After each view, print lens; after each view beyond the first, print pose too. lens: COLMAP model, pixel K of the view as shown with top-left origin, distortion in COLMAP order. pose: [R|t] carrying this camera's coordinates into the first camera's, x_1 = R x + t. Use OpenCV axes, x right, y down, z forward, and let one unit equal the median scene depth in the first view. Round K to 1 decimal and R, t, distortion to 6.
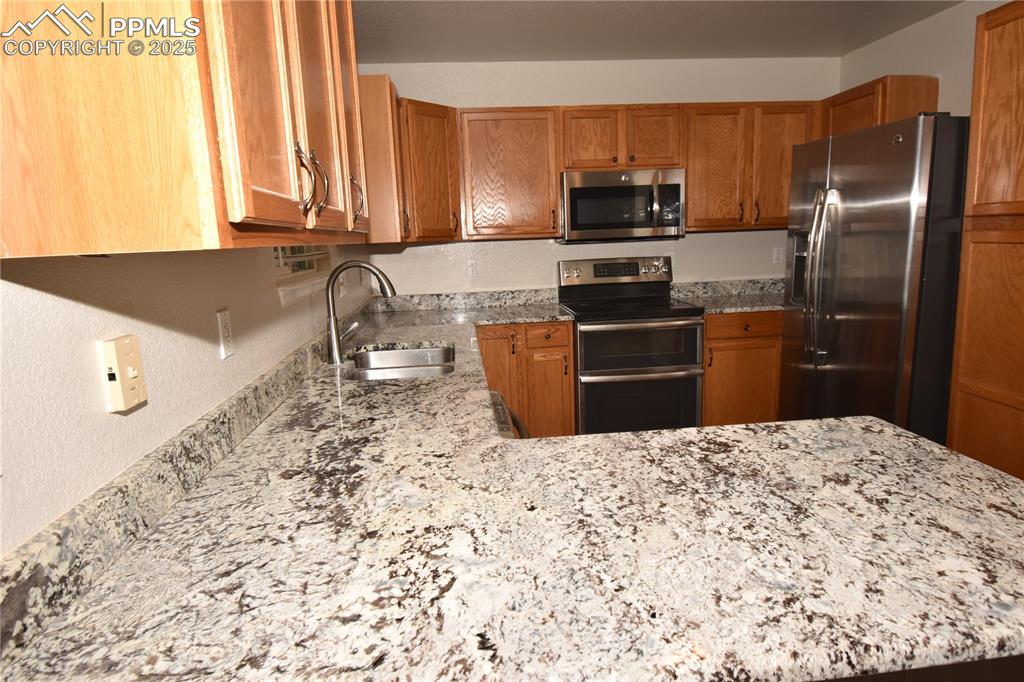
lens RADIAL K [[626.9, 0, 508.0], [0, 626.9, 338.9], [0, 0, 1]] dist [0.004761, -0.016408]
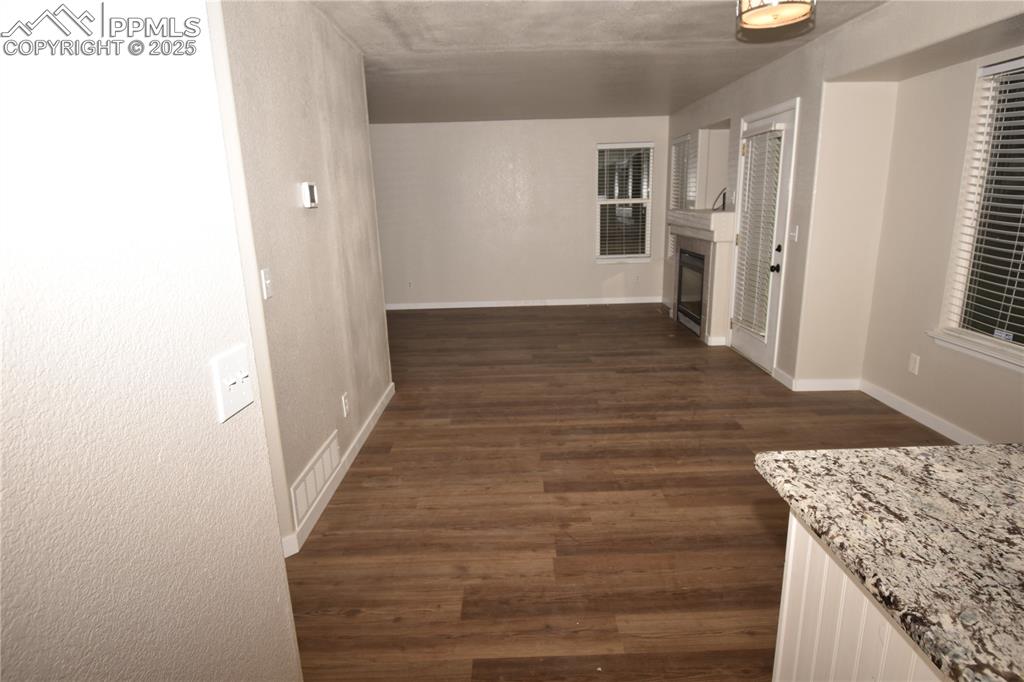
lens RADIAL K [[583.4, 0, 510.3], [0, 583.4, 339.8], [0, 0, 1]] dist [-0.008591, -0.008544]
pose [[-0.993934, 0.043962, 0.100812, 0.931110], [0.079347, 0.921365, 0.380514, -0.310015], [-0.076157, 0.386205, -0.919264, 1.290280]]
